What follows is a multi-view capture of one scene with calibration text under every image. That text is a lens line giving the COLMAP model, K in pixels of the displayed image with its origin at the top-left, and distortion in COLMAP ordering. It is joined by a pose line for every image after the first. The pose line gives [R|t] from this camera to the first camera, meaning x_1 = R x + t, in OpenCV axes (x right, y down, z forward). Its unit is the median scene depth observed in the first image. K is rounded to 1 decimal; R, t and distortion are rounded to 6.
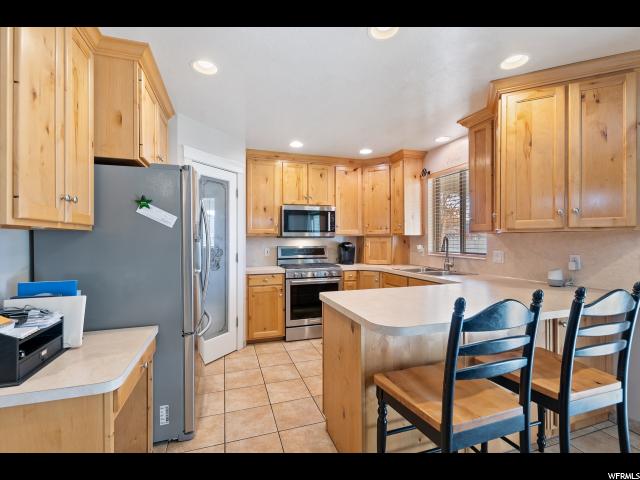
lens RADIAL K [[294.7, 0, 318.1], [0, 294.7, 239.4], [0, 0, 1]] dist [-0.001591, 0.000152]
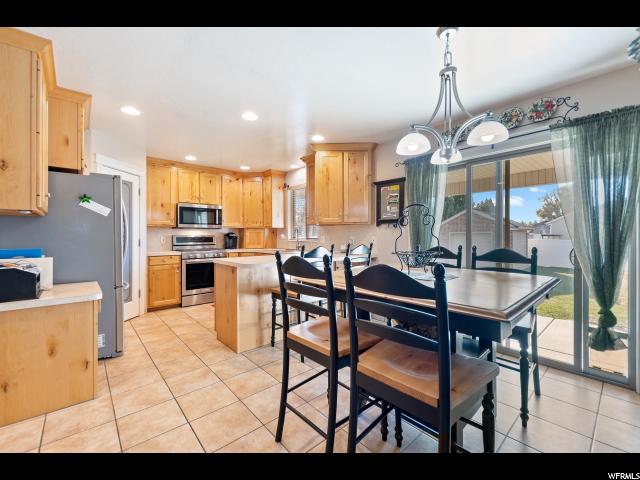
lens RADIAL K [[253.8, 0, 316.7], [0, 253.8, 235.9], [0, 0, 1]] dist [0.003825, 0.000480]
pose [[0.914139, -0.001297, 0.405398, -0.019852], [-0.000506, 0.999990, 0.004341, 0.025316], [-0.405400, -0.004173, 0.914130, -0.287301]]
